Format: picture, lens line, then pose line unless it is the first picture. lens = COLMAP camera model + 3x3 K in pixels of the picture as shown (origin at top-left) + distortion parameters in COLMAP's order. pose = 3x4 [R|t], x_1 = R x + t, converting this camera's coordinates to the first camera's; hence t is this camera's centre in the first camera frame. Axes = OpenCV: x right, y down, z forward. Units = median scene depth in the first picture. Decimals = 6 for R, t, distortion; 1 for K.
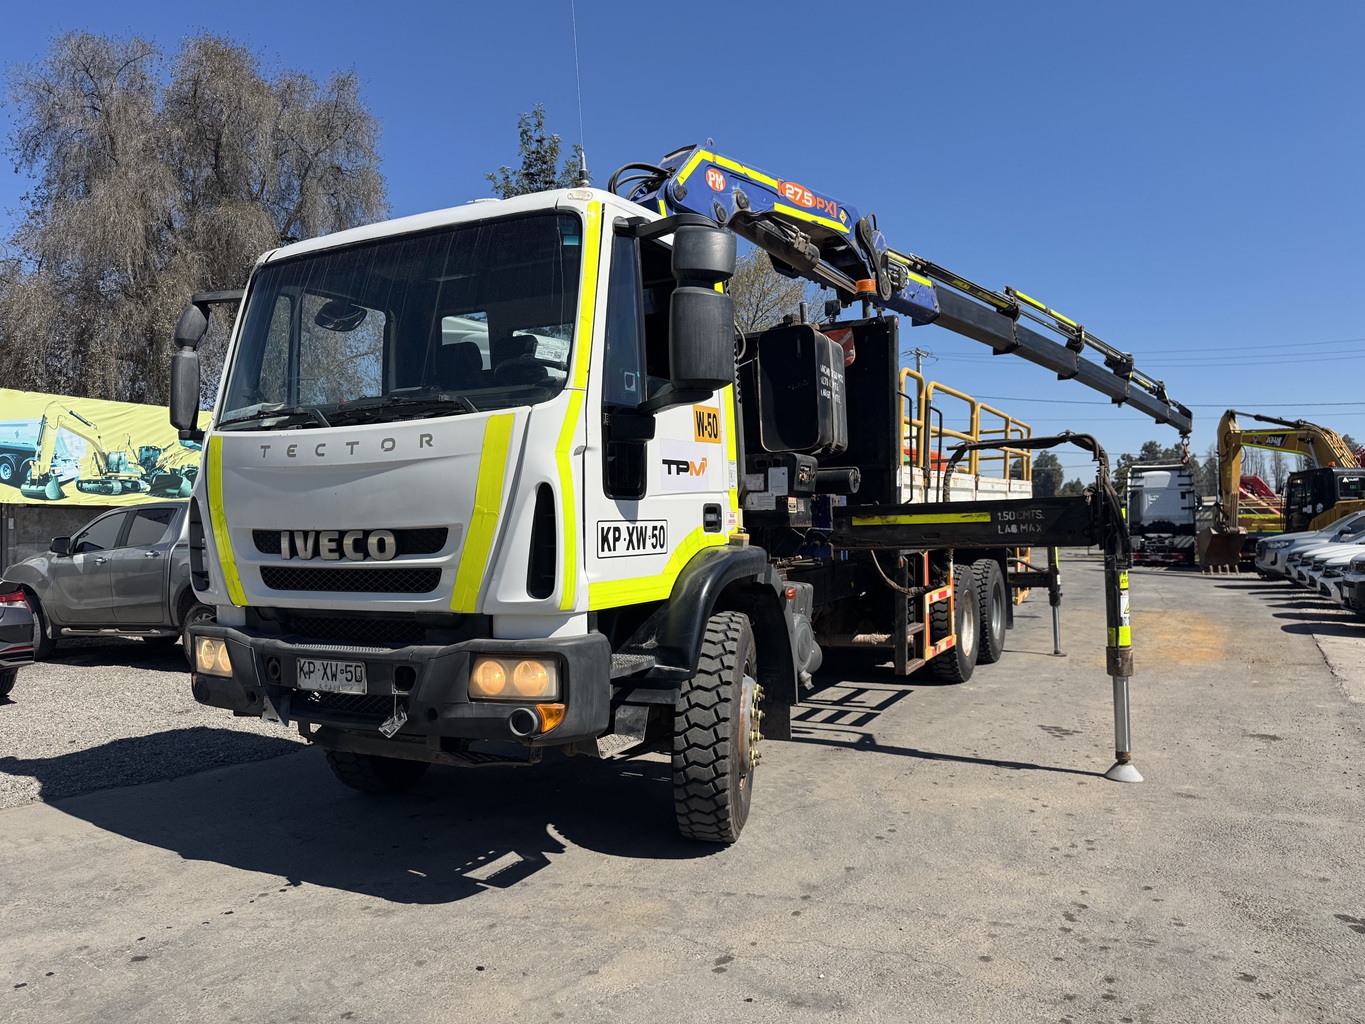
lens RADIAL K [[970.1, 0, 682.8], [0, 970.1, 507.0], [0, 0, 1]] dist [0.032887, -0.042597]
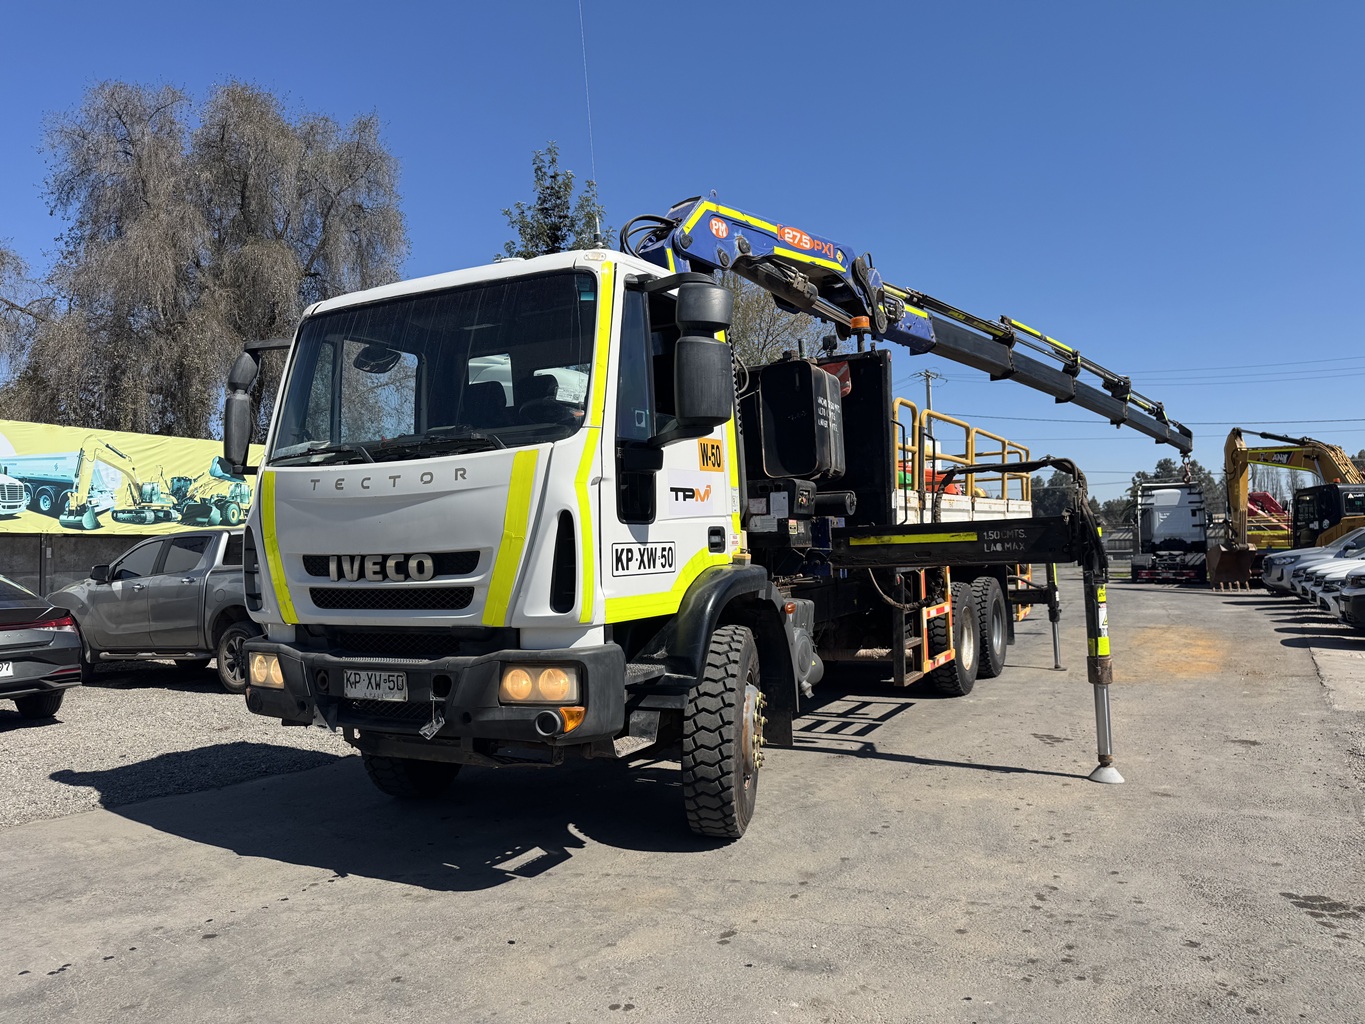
lens RADIAL K [[968.5, 0, 686.3], [0, 968.5, 496.5], [0, 0, 1]] dist [0.043405, -0.059390]
pose [[0.999876, -0.011096, -0.011203, 0.009403], [0.010709, 0.999362, -0.034083, -0.000835], [0.011574, 0.033958, 0.999356, -0.105696]]
